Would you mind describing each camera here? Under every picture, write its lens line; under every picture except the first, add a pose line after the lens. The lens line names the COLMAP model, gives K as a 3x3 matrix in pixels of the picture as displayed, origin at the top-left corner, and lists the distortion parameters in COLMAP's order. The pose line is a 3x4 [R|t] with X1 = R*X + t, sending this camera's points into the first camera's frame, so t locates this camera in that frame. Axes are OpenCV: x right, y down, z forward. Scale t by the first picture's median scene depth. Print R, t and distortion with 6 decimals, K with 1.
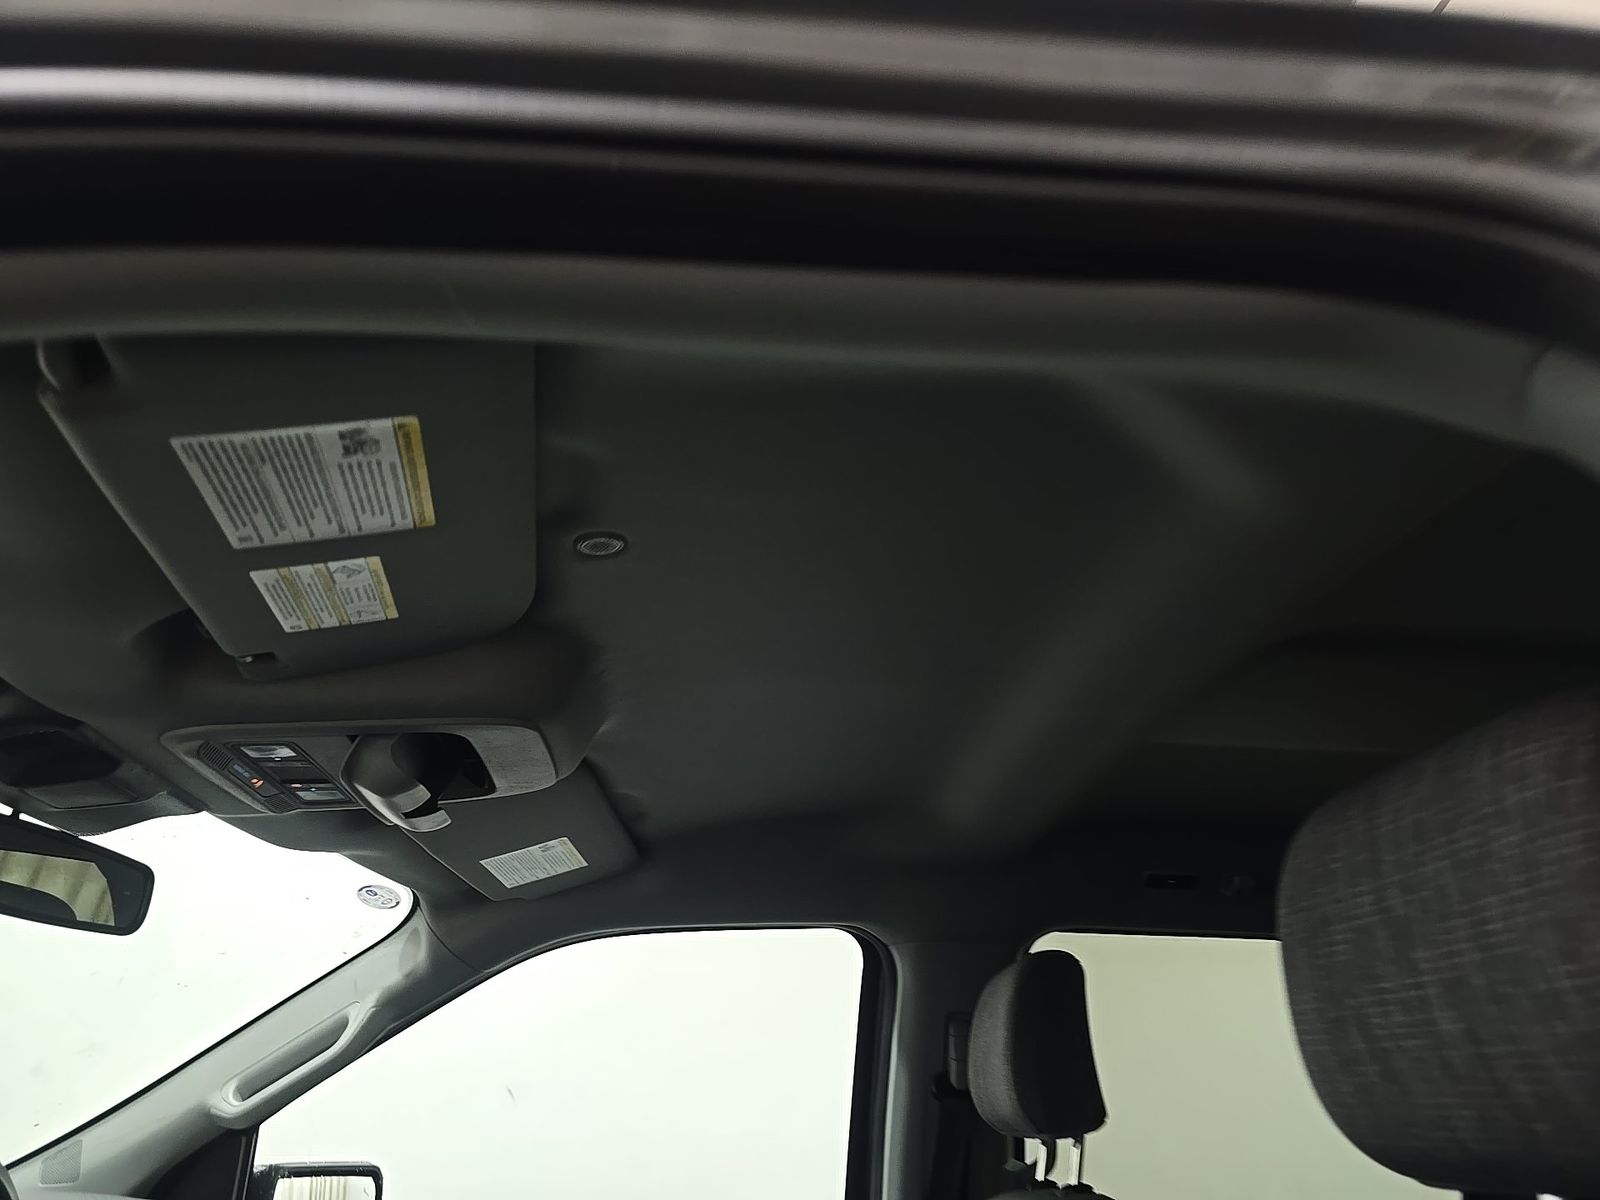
lens RADIAL K [[1110.2, 0, 800.0], [0, 1110.2, 600.0], [0, 0, 1]] dist [0.020012, -0.005171]
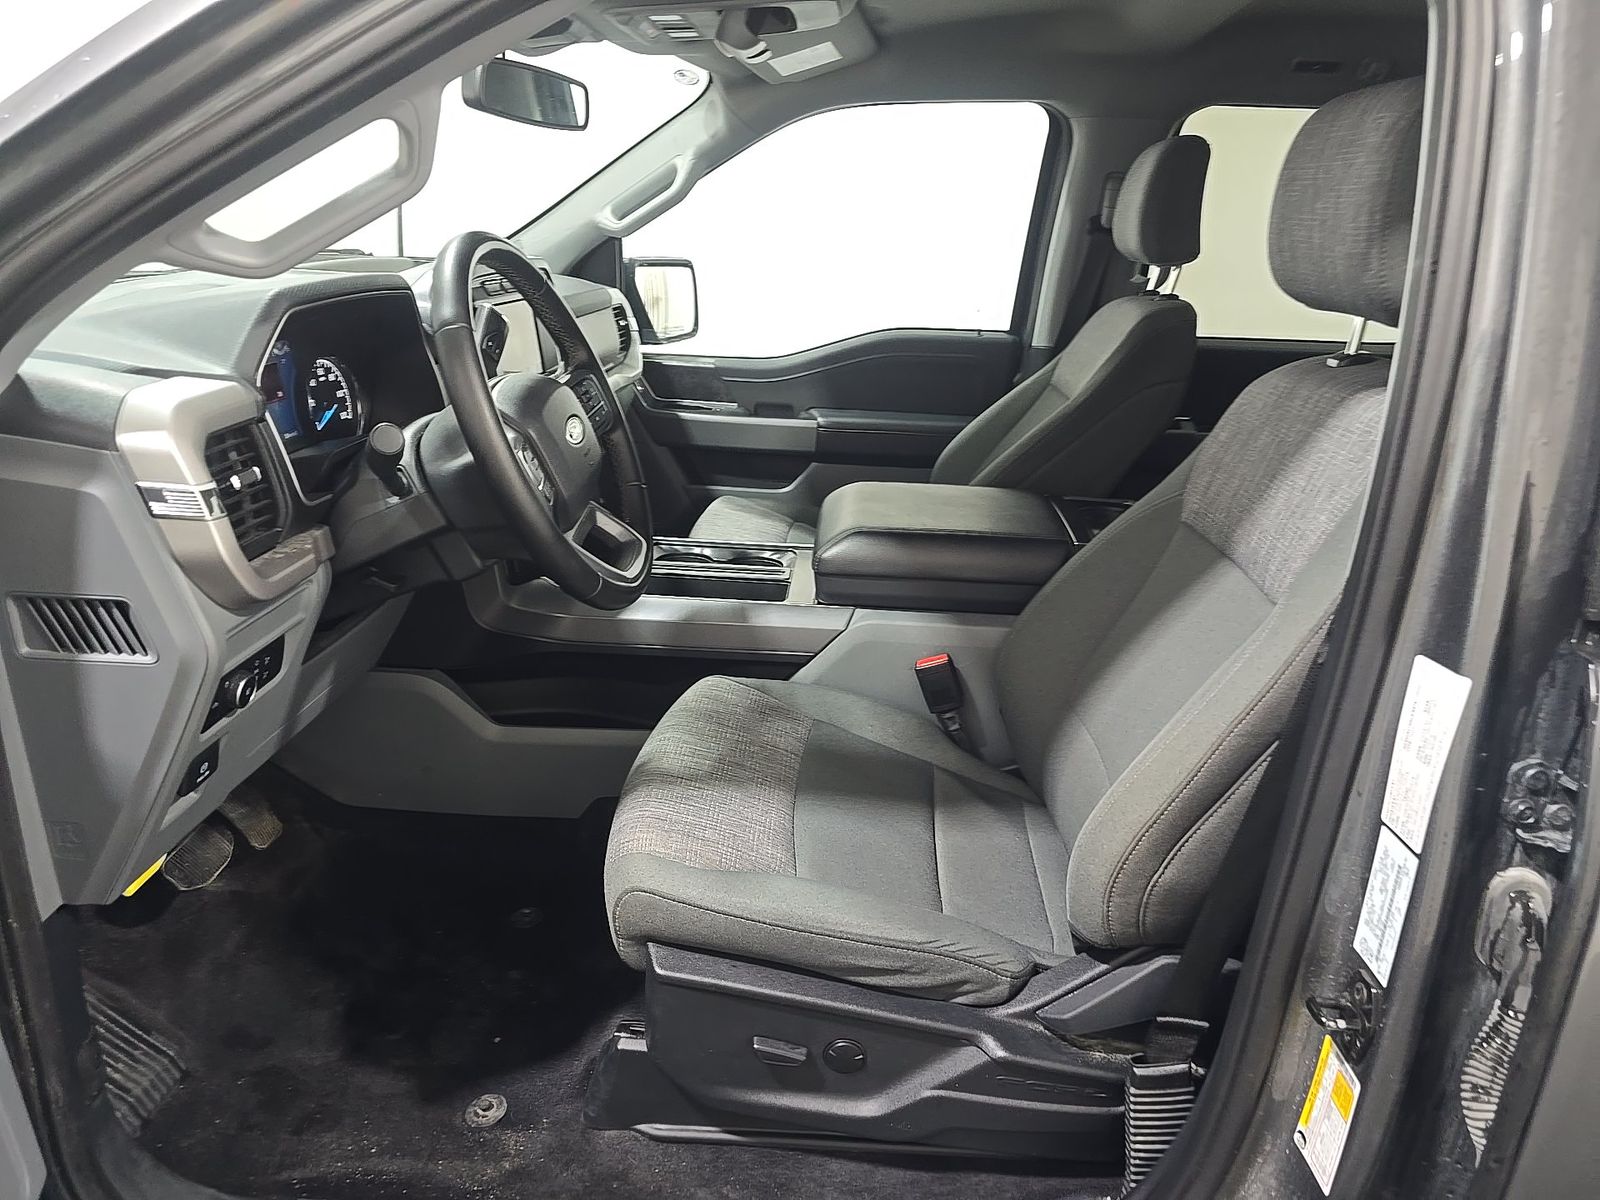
lens RADIAL K [[1110.2, 0, 800.0], [0, 1110.2, 600.0], [0, 0, 1]] dist [0.020012, -0.005171]
pose [[0.988518, 0.077105, -0.129951, -0.018787], [0.035175, 0.718961, 0.694160, -0.205469], [0.146953, -0.690760, 0.707994, -0.360766]]
